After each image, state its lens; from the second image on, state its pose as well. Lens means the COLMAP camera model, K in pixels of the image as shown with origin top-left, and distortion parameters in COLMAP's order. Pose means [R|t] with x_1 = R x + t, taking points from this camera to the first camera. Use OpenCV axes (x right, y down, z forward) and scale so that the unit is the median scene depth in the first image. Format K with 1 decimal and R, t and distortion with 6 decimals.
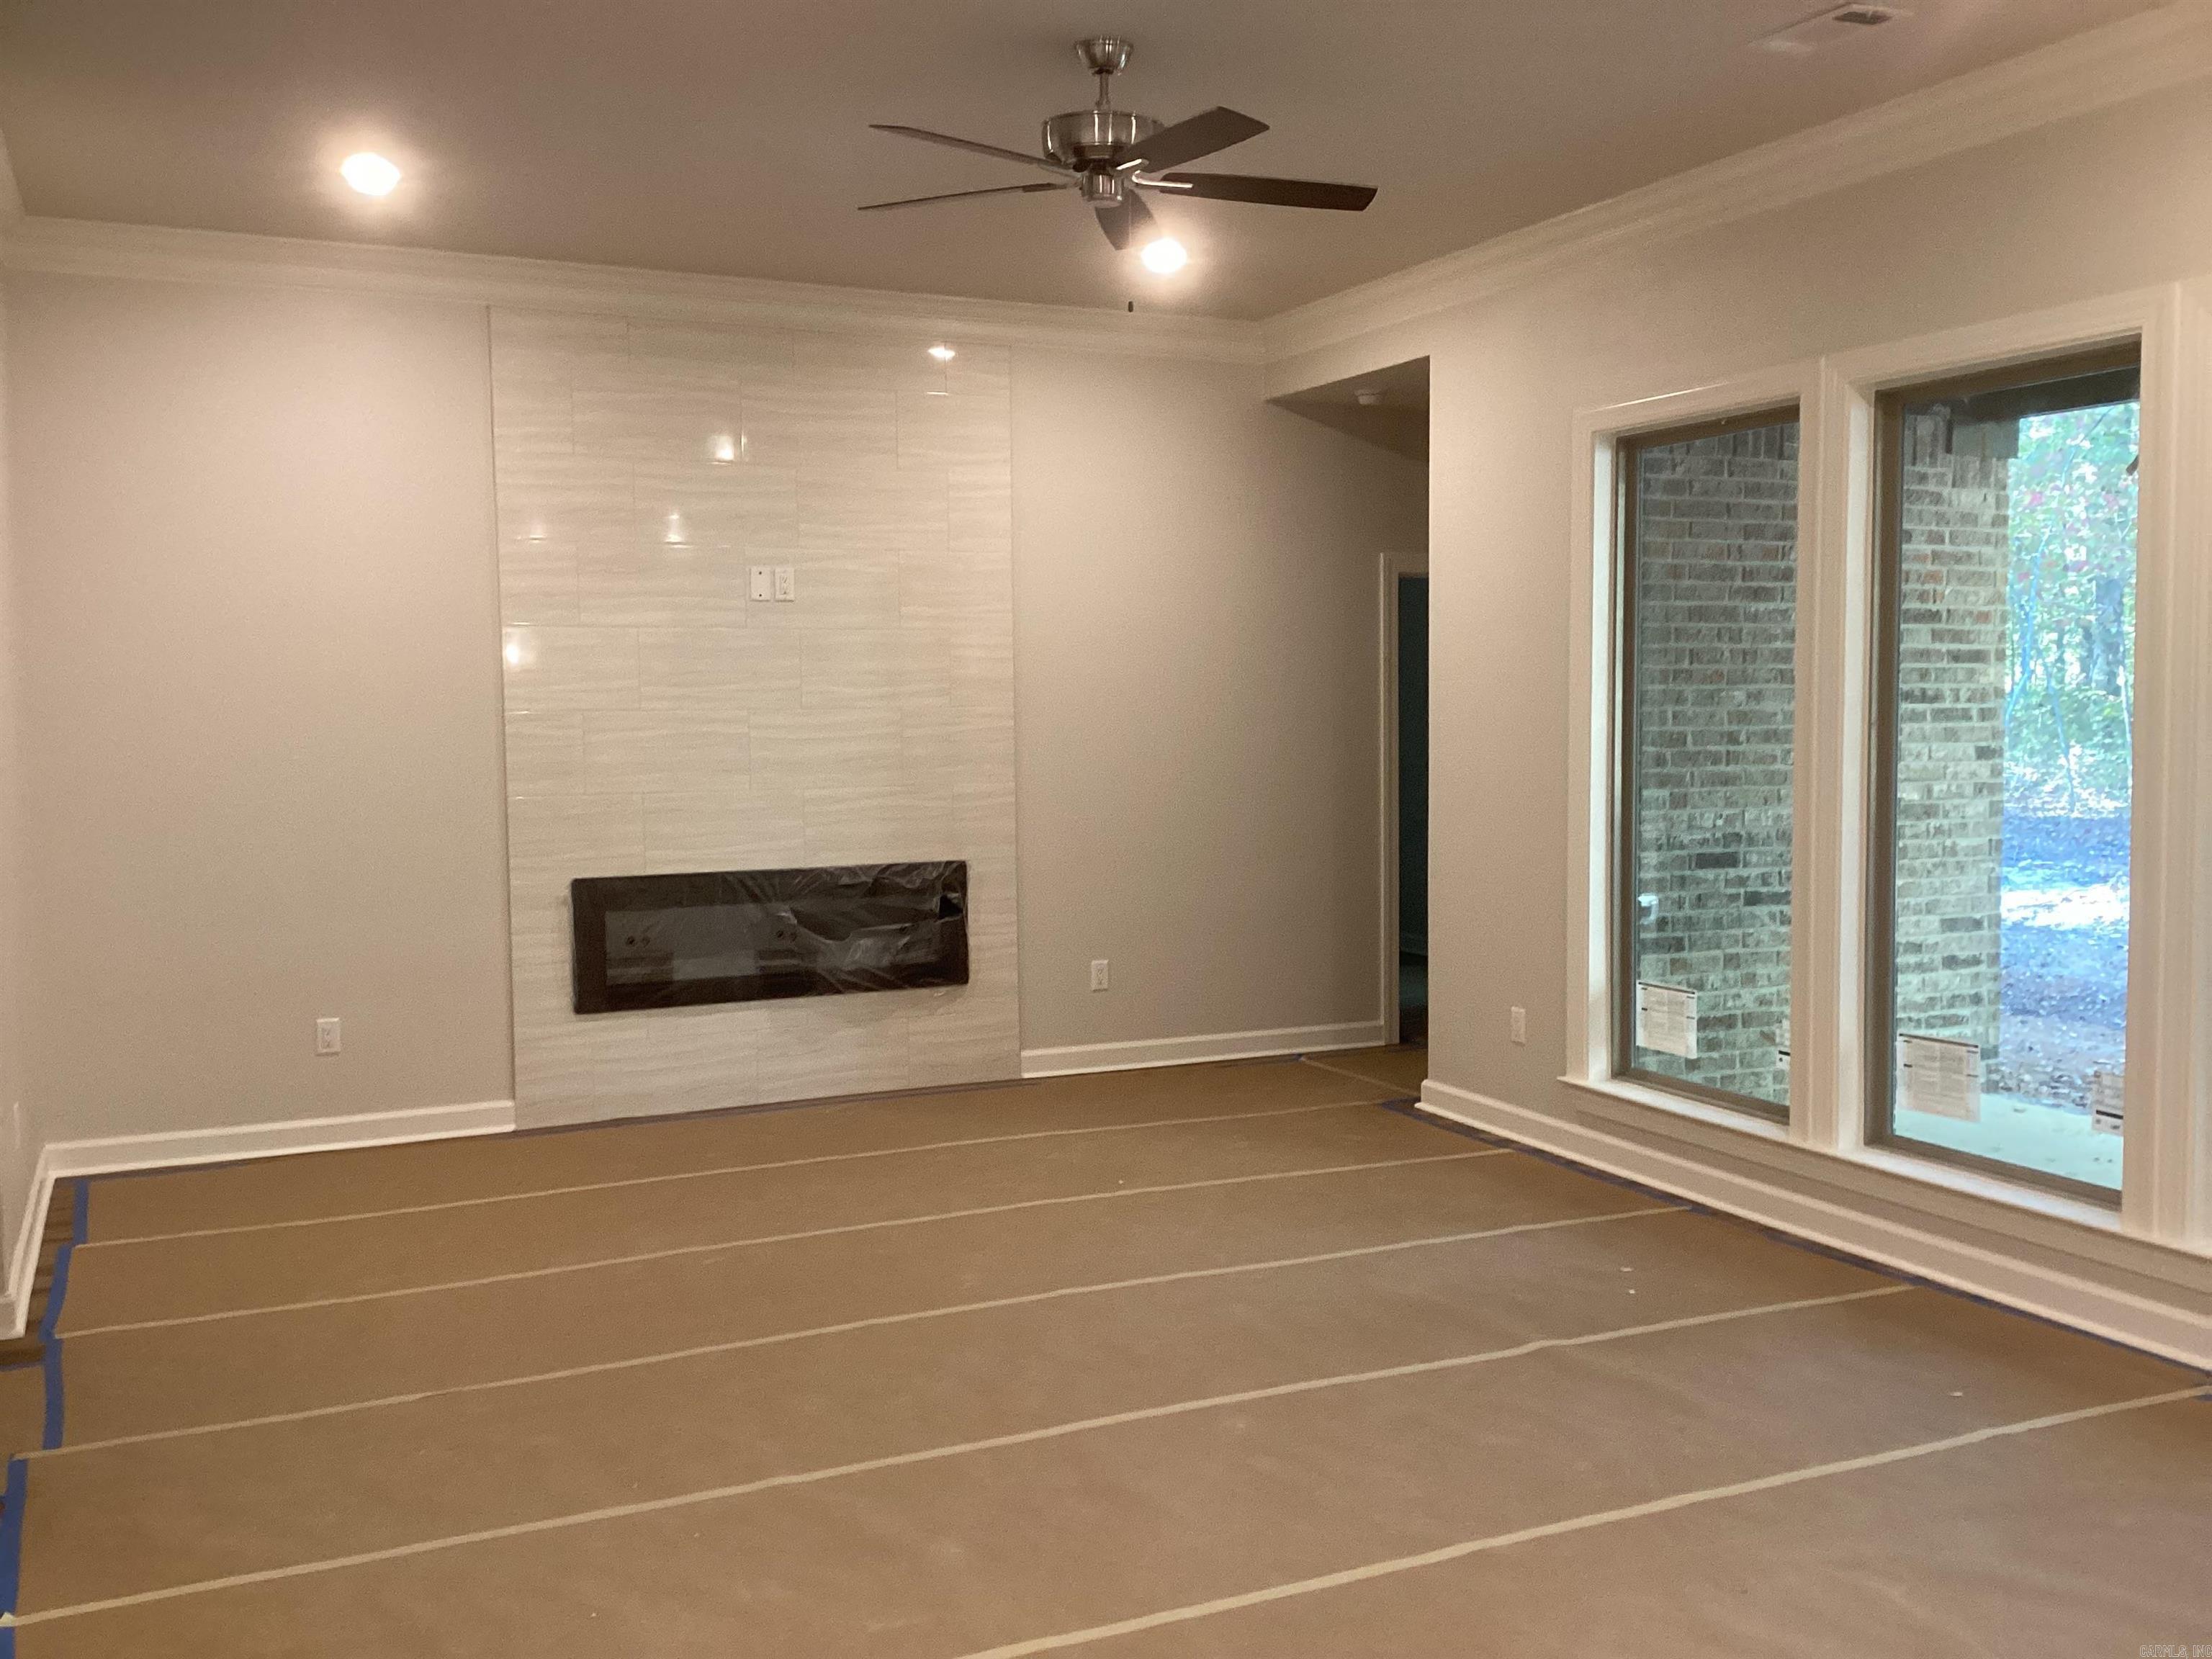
lens RADIAL K [[1973.1, 0, 1106.0], [0, 1973.1, 829.5], [0, 0, 1]] dist [0.126819, -0.217925]
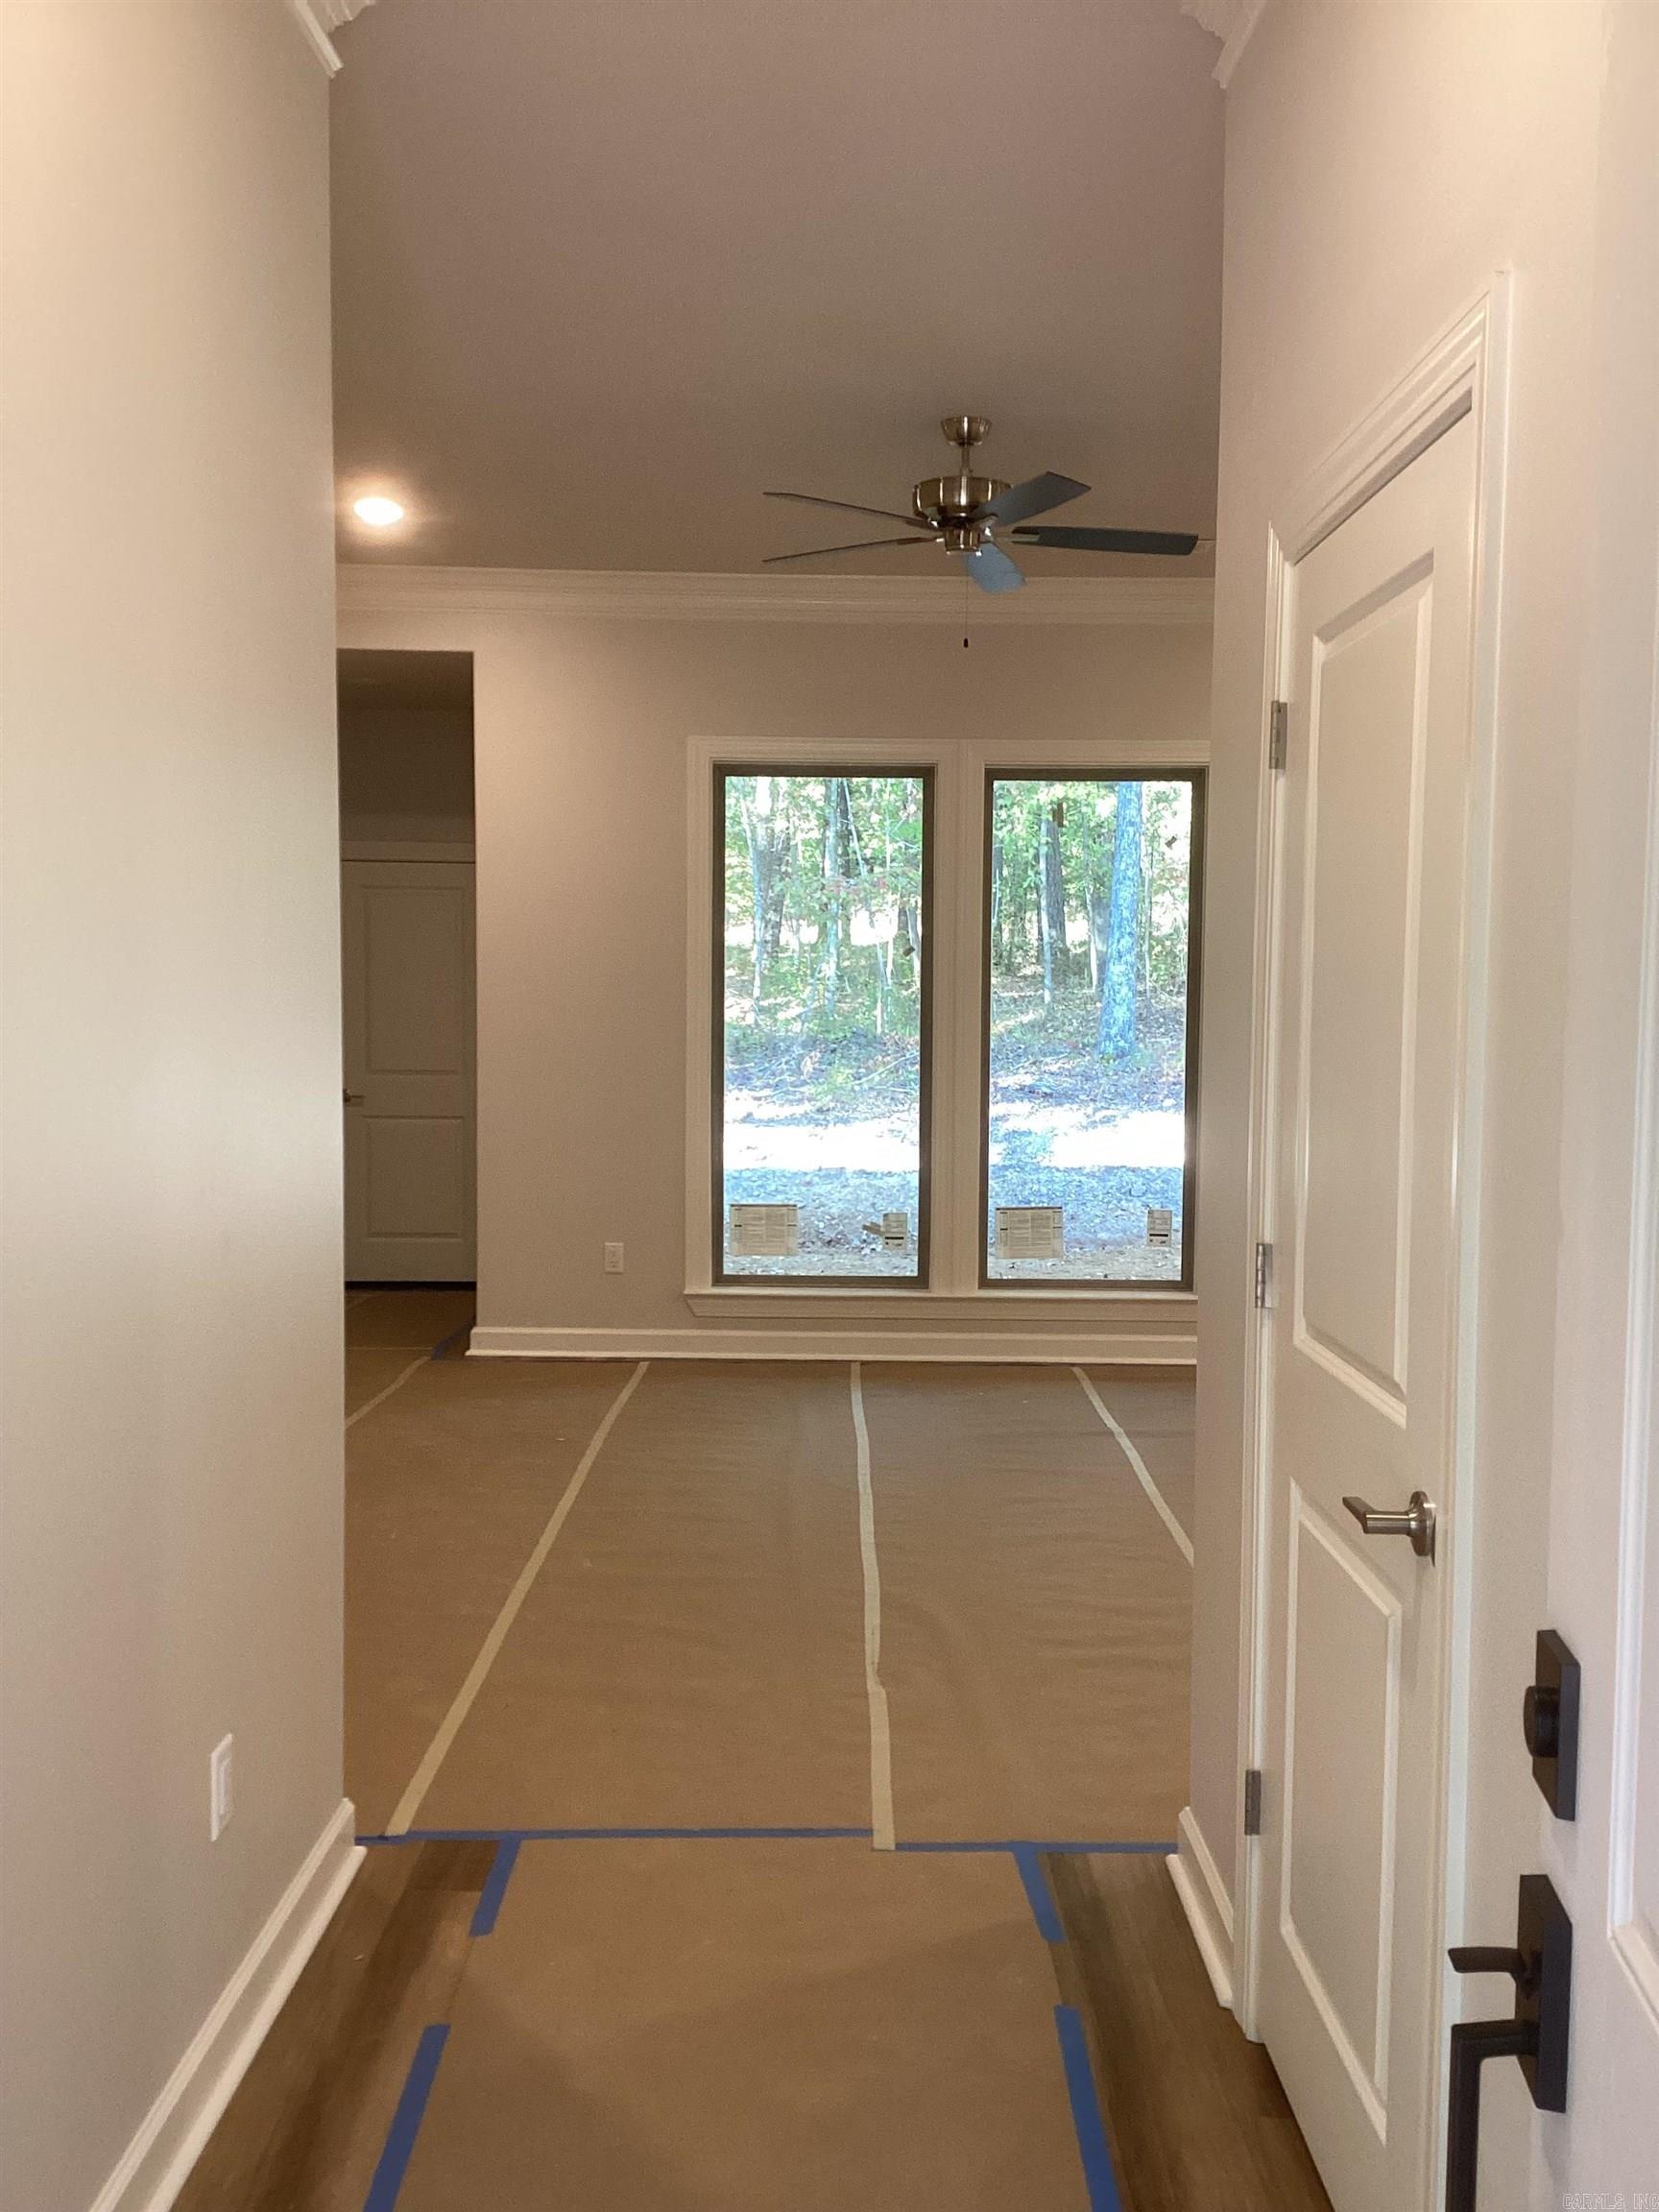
lens RADIAL K [[1973.1, 0, 829.5], [0, 1973.1, 1106.0], [0, 0, 1]] dist [0.126819, -0.217925]
pose [[0.430028, -0.041147, 0.901877, -0.714956], [0.046065, 0.998660, 0.023598, -0.009574], [-0.901640, 0.031398, 0.431347, 0.359632]]
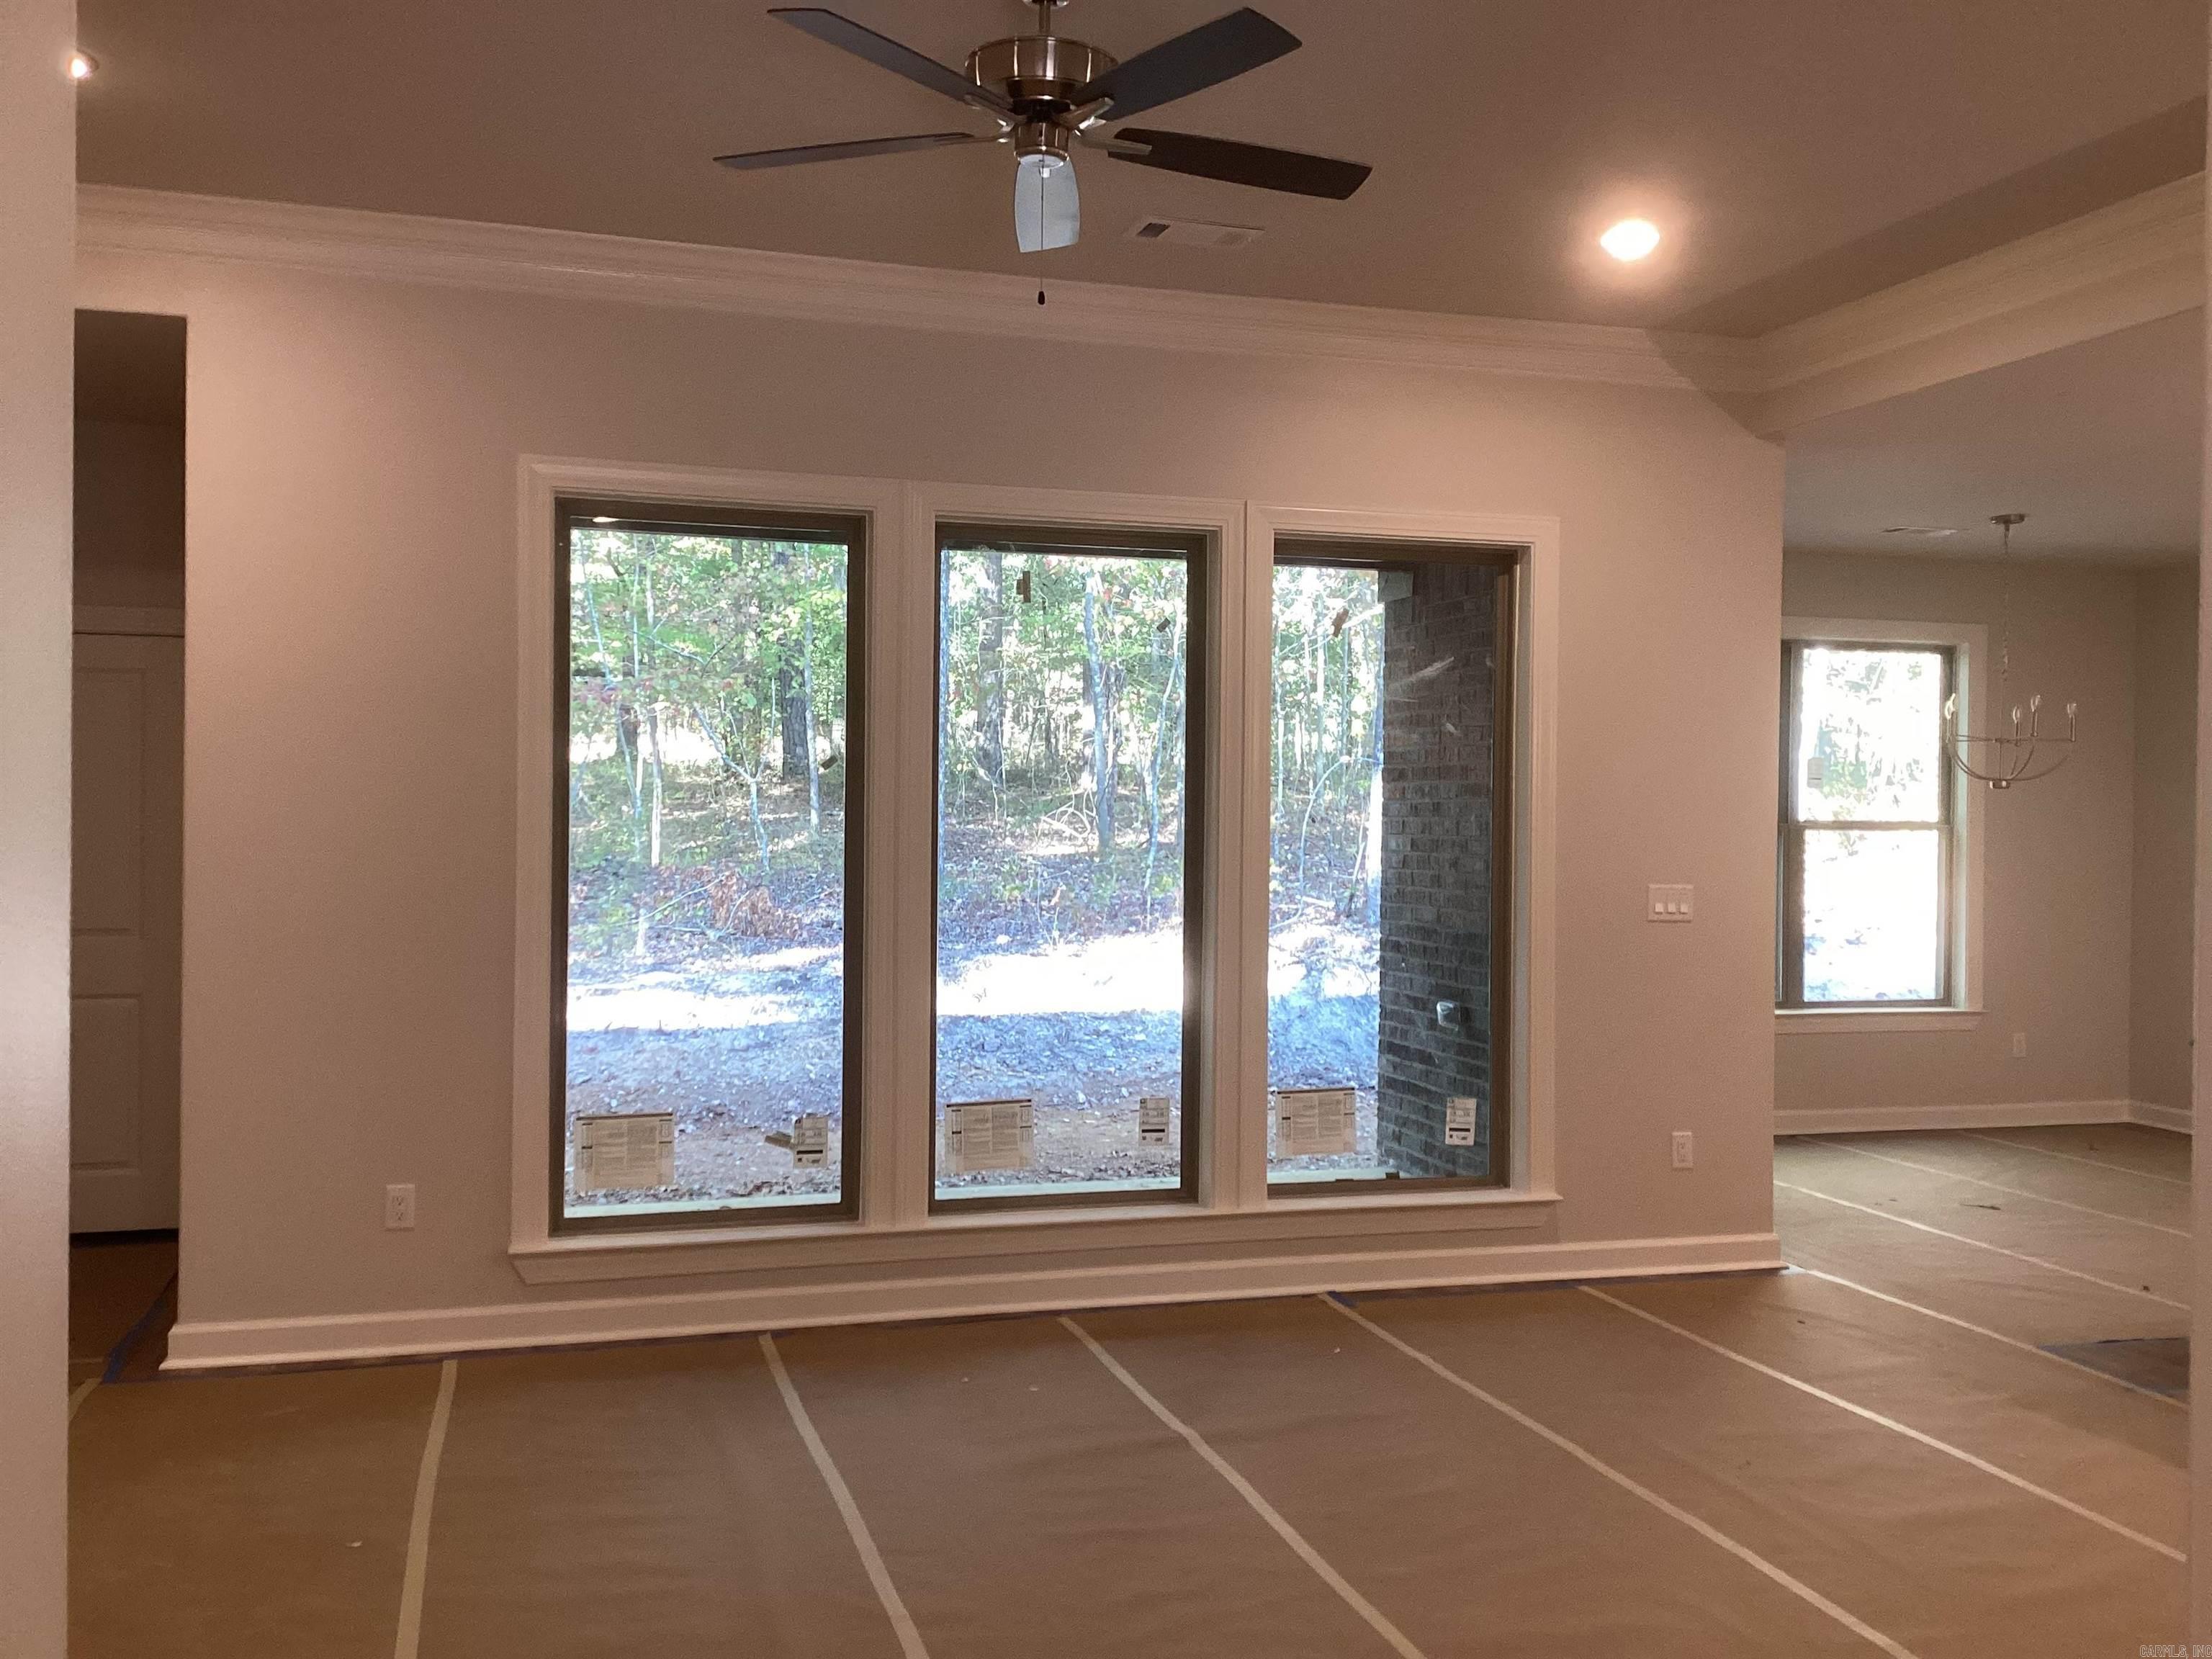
lens RADIAL K [[1973.1, 0, 1106.0], [0, 1973.1, 829.5], [0, 0, 1]] dist [0.126819, -0.217925]
pose [[0.153195, 0.001890, 0.988194, -0.494447], [0.054003, 0.998488, -0.010282, -0.024860], [-0.986719, 0.054941, 0.152861, 0.550755]]
